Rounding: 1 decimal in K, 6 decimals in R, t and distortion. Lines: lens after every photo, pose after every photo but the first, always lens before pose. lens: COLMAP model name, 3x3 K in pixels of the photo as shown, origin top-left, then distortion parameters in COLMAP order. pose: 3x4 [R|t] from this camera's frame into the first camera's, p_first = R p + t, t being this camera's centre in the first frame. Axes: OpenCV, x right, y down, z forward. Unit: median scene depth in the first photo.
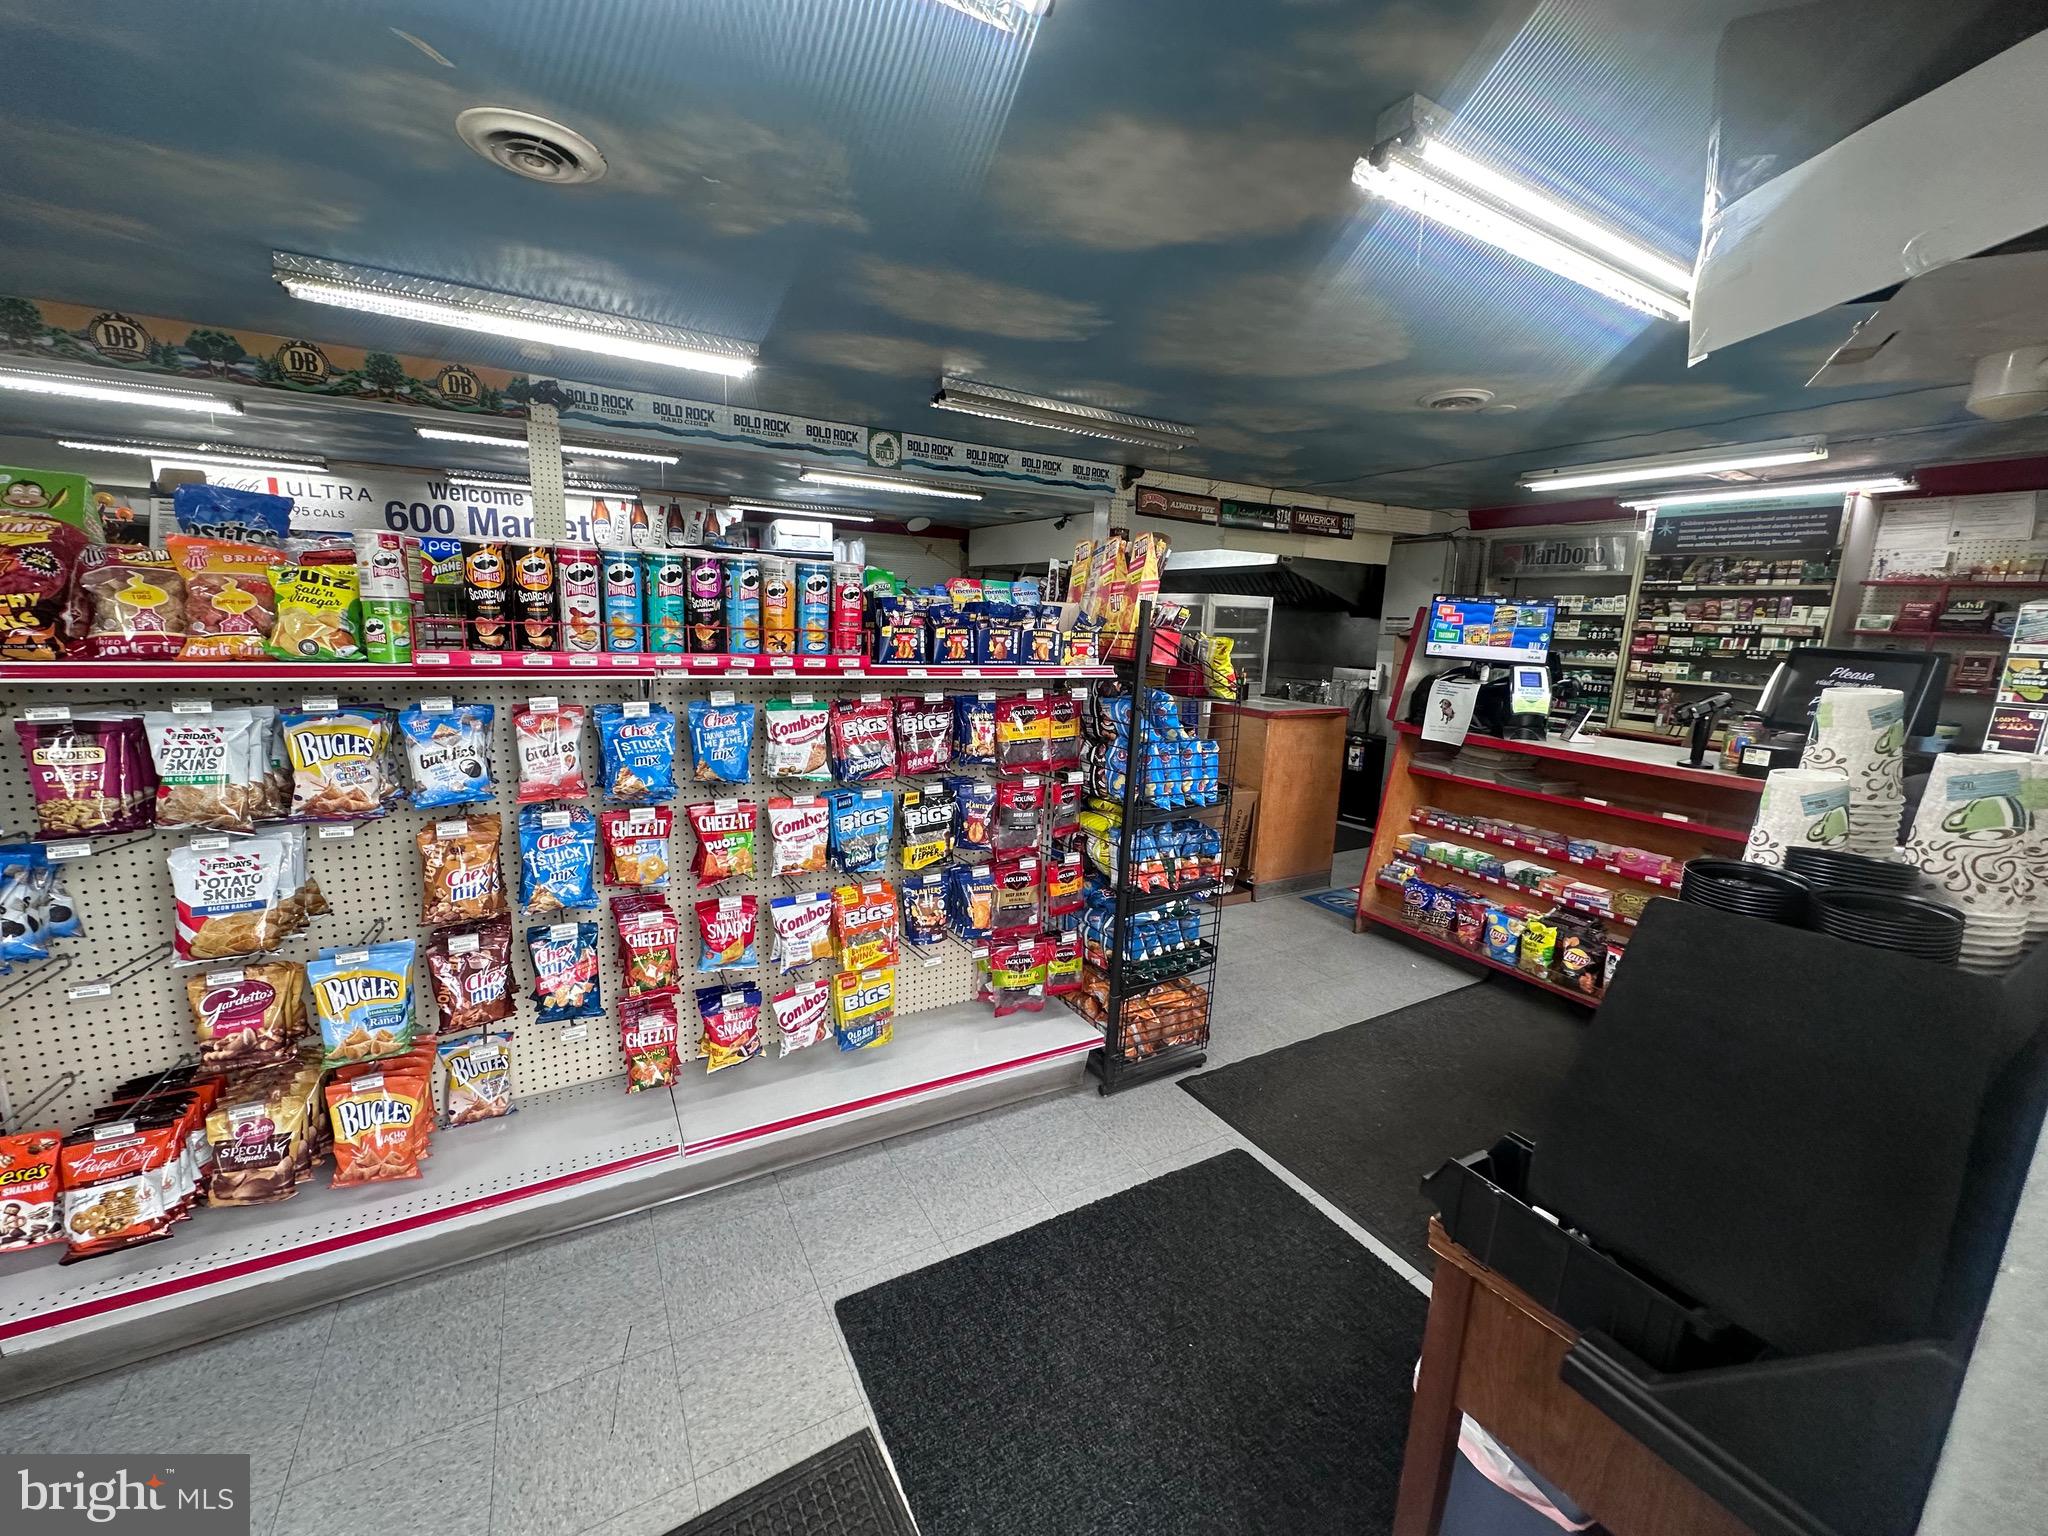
lens RADIAL K [[814.7, 0, 1024.0], [0, 814.7, 768.0], [0, 0, 1]] dist [0.000087, 0.000131]
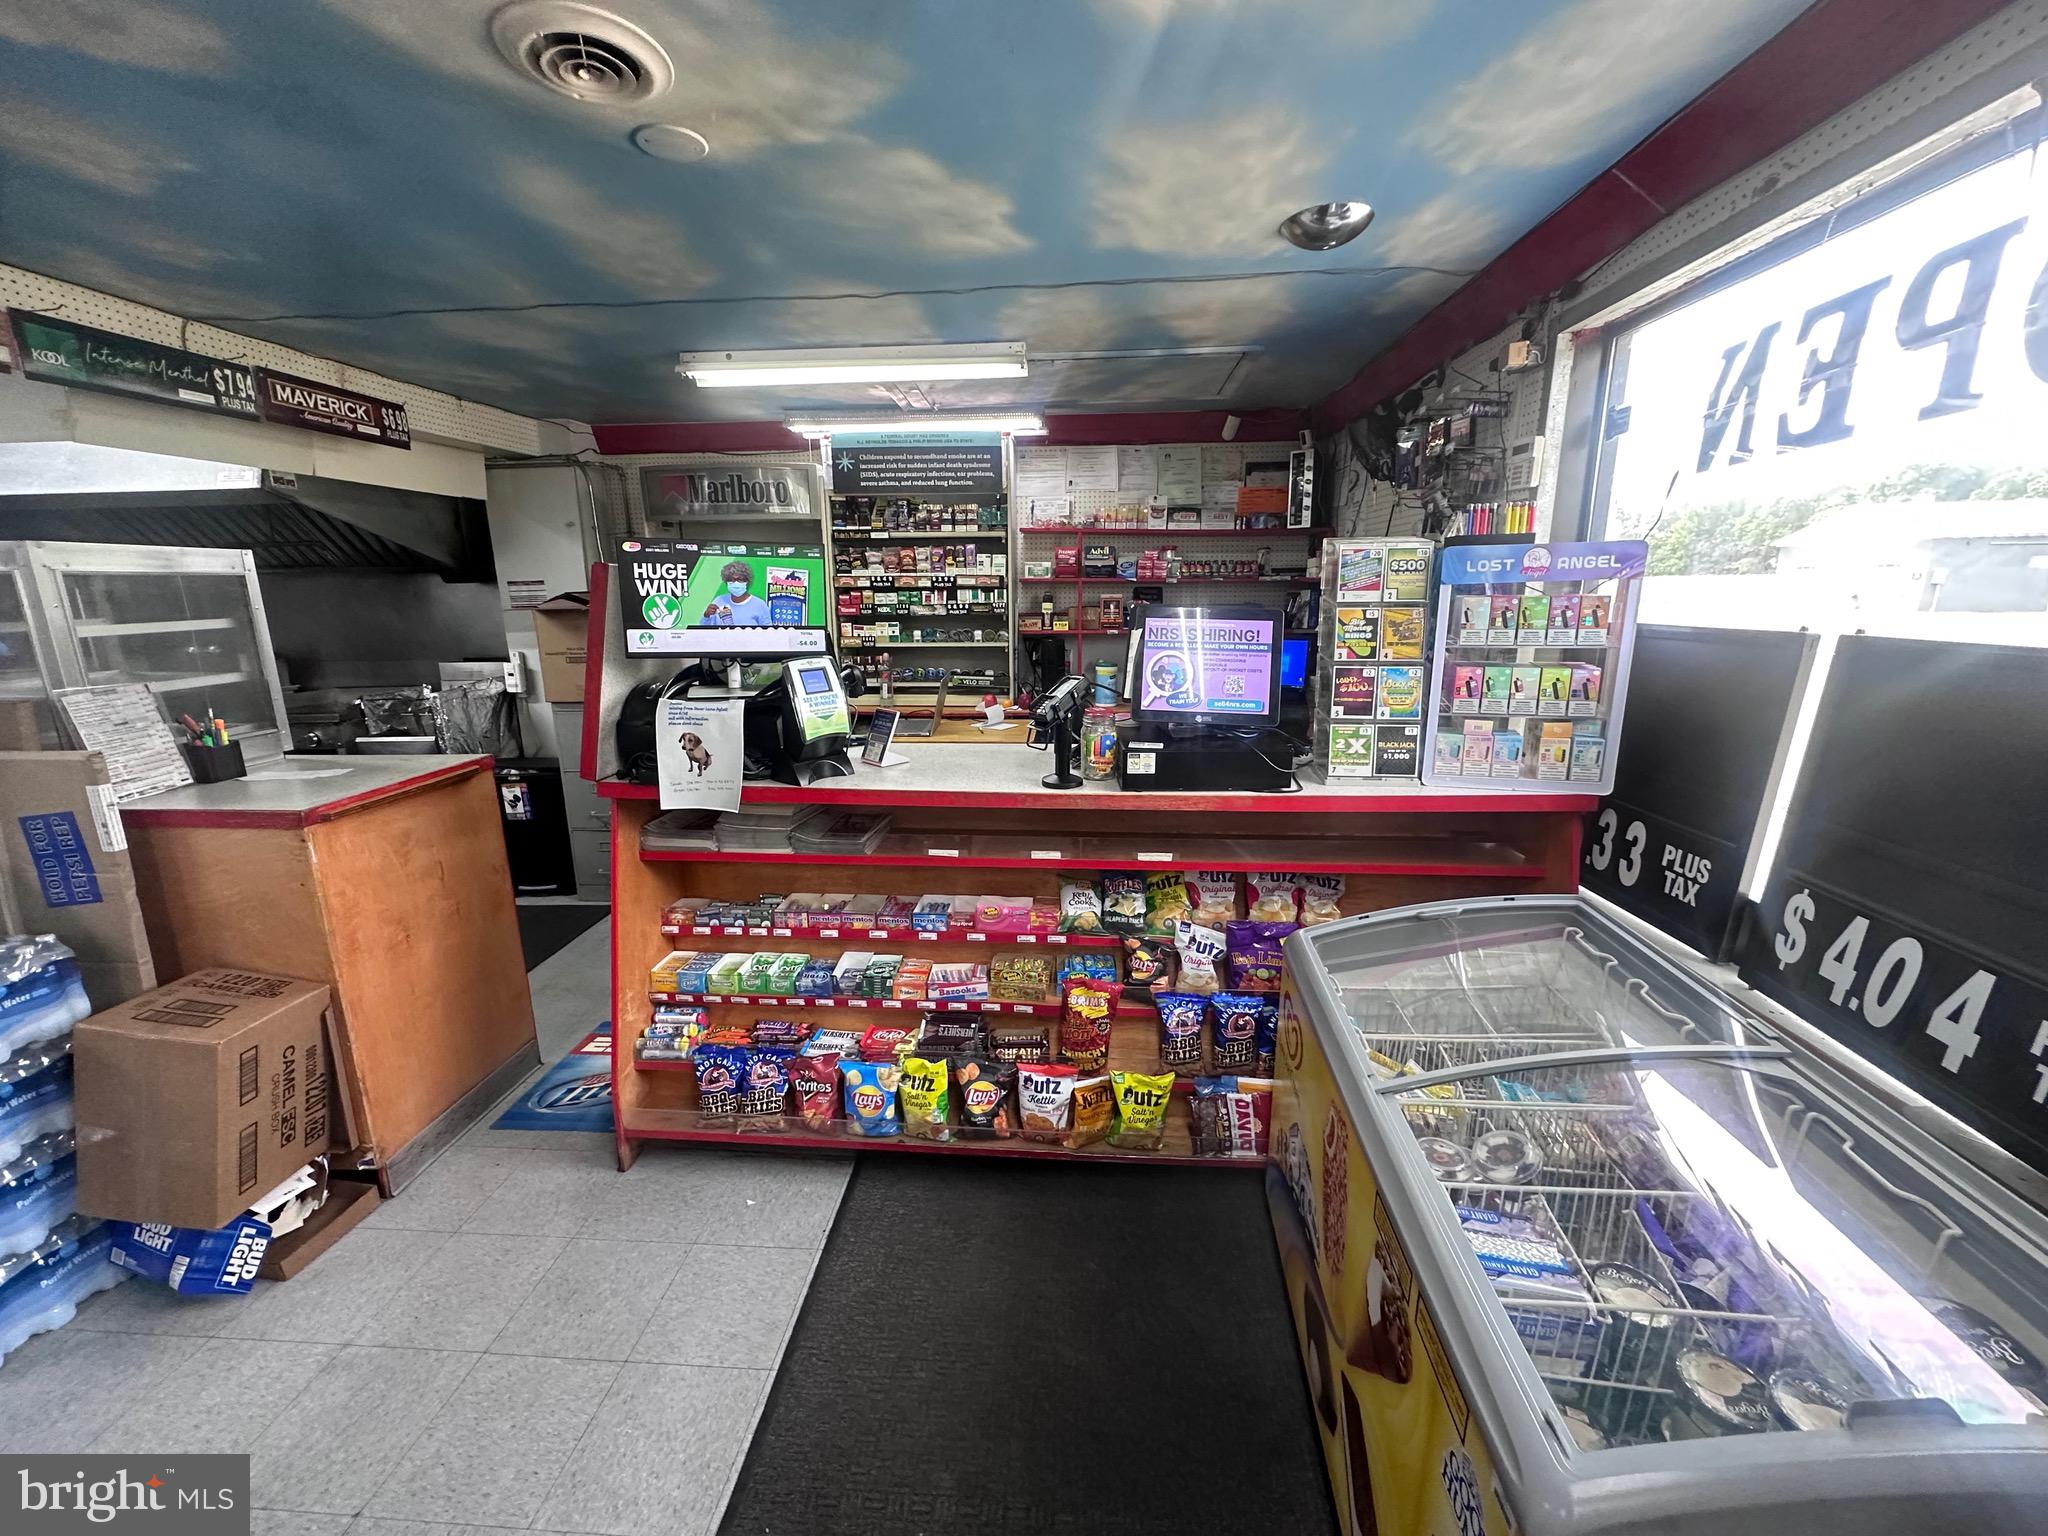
lens RADIAL K [[814.7, 0, 1024.0], [0, 814.7, 768.0], [0, 0, 1]] dist [0.000087, 0.000131]
pose [[0.553678, -0.221896, 0.802622, 0.333088], [0.182212, 0.972770, 0.143239, -0.165024], [-0.812551, 0.066939, 0.579034, 0.842420]]
